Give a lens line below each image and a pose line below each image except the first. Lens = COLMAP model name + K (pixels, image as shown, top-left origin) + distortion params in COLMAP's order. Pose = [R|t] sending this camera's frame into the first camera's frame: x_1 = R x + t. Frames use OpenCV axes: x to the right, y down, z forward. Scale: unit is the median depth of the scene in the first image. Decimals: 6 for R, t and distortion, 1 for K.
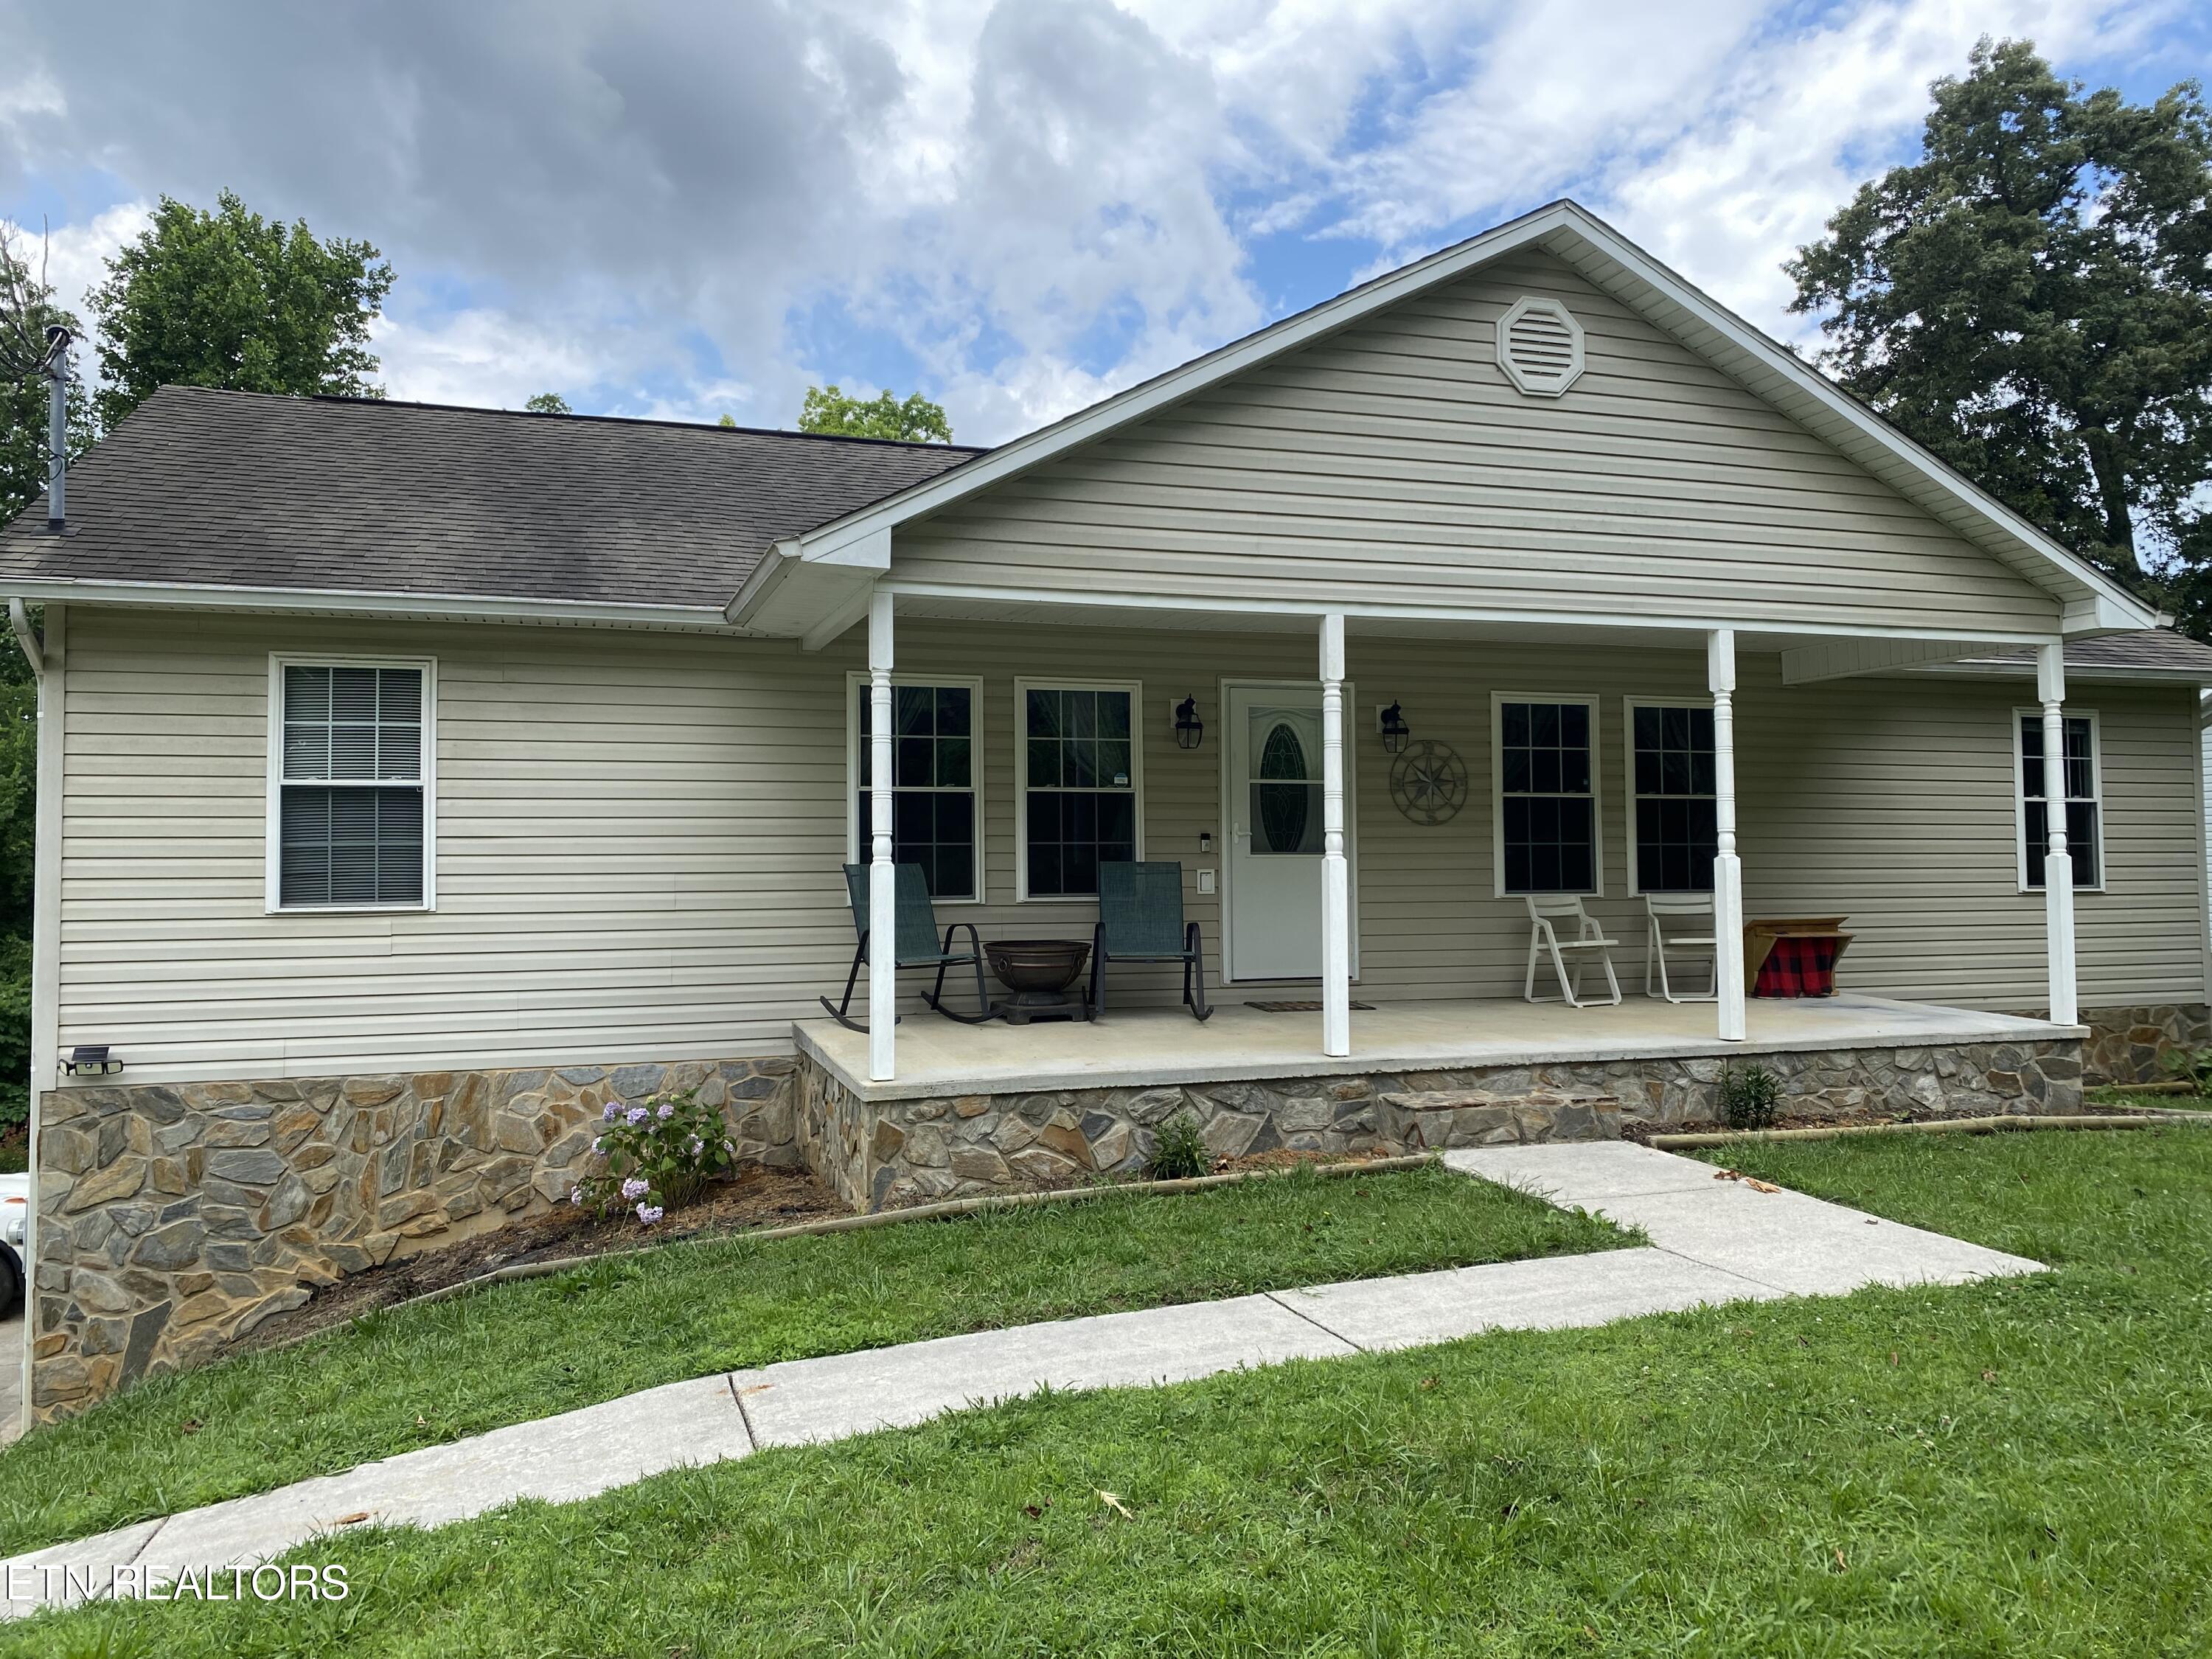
lens RADIAL K [[1643.8, 0, 1117.8], [0, 1643.8, 811.1], [0, 0, 1]] dist [0.042274, -0.031650]
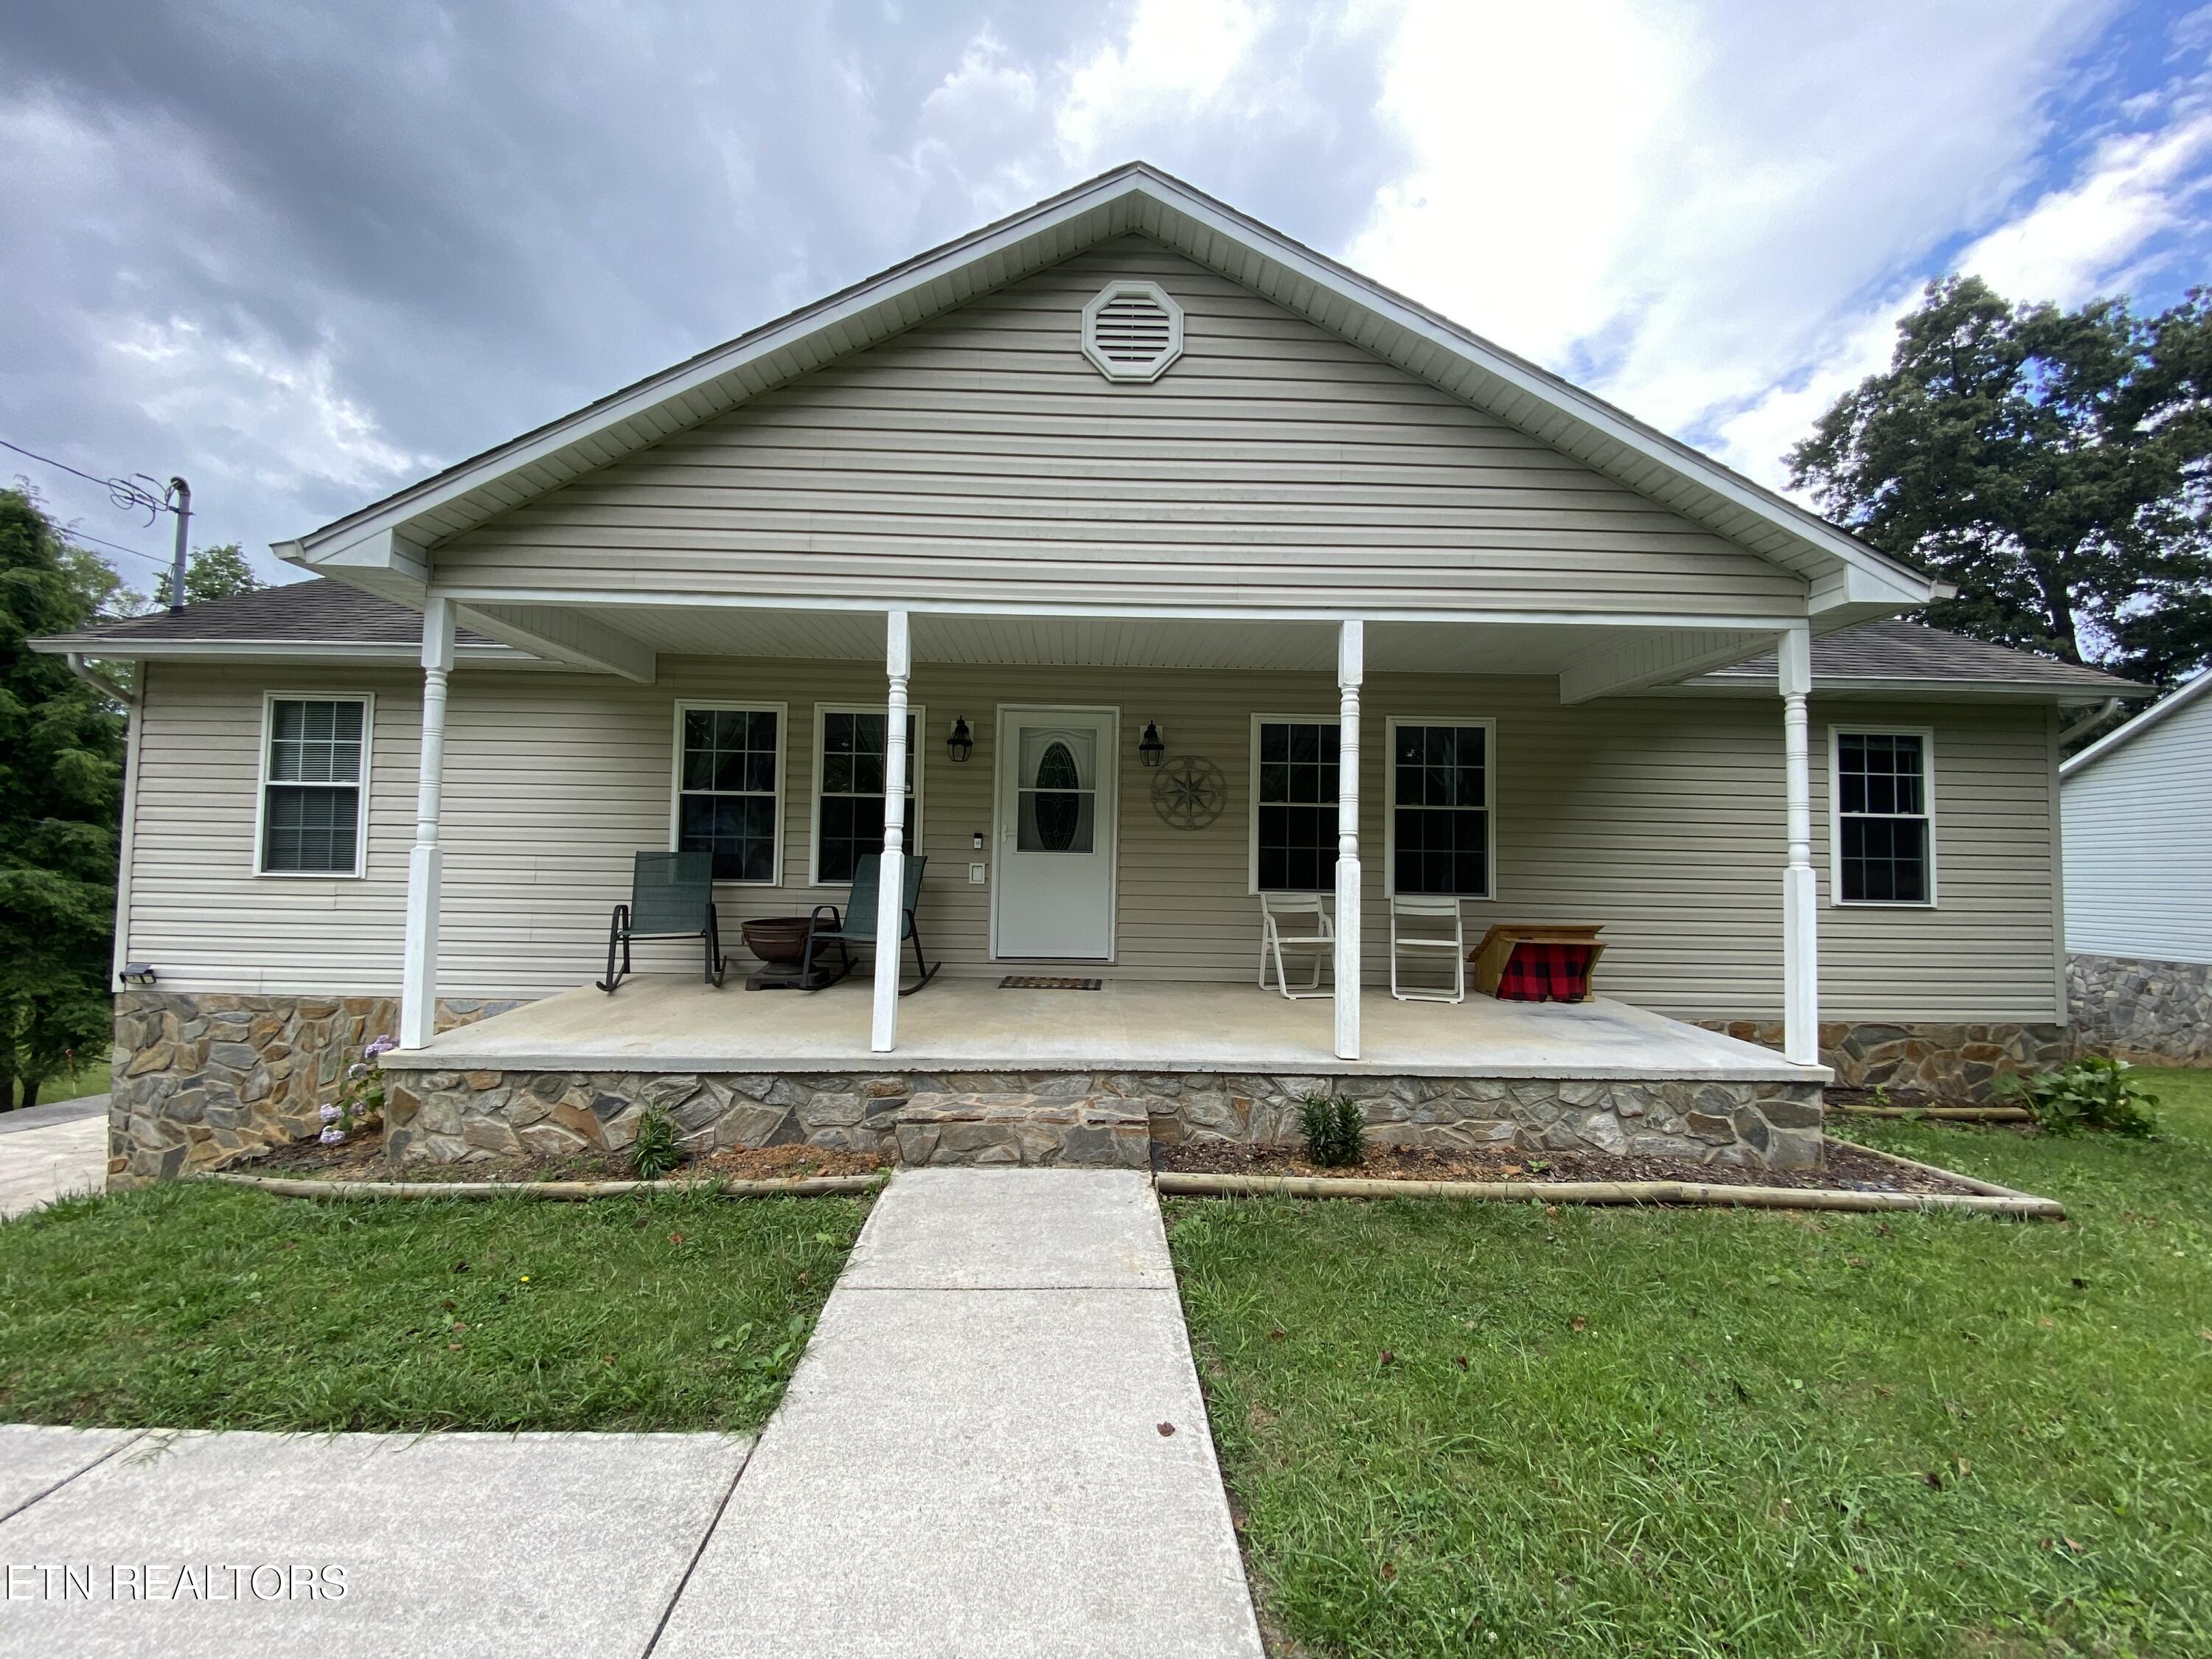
lens RADIAL K [[883.1, 0, 1106.0], [0, 883.1, 829.5], [0, 0, 1]] dist [0.024989, -0.021324]
pose [[0.955805, 0.014560, -0.293641, 0.365154], [-0.014709, 0.999890, 0.001700, 0.009378], [0.293633, 0.002694, 0.955914, 0.456092]]
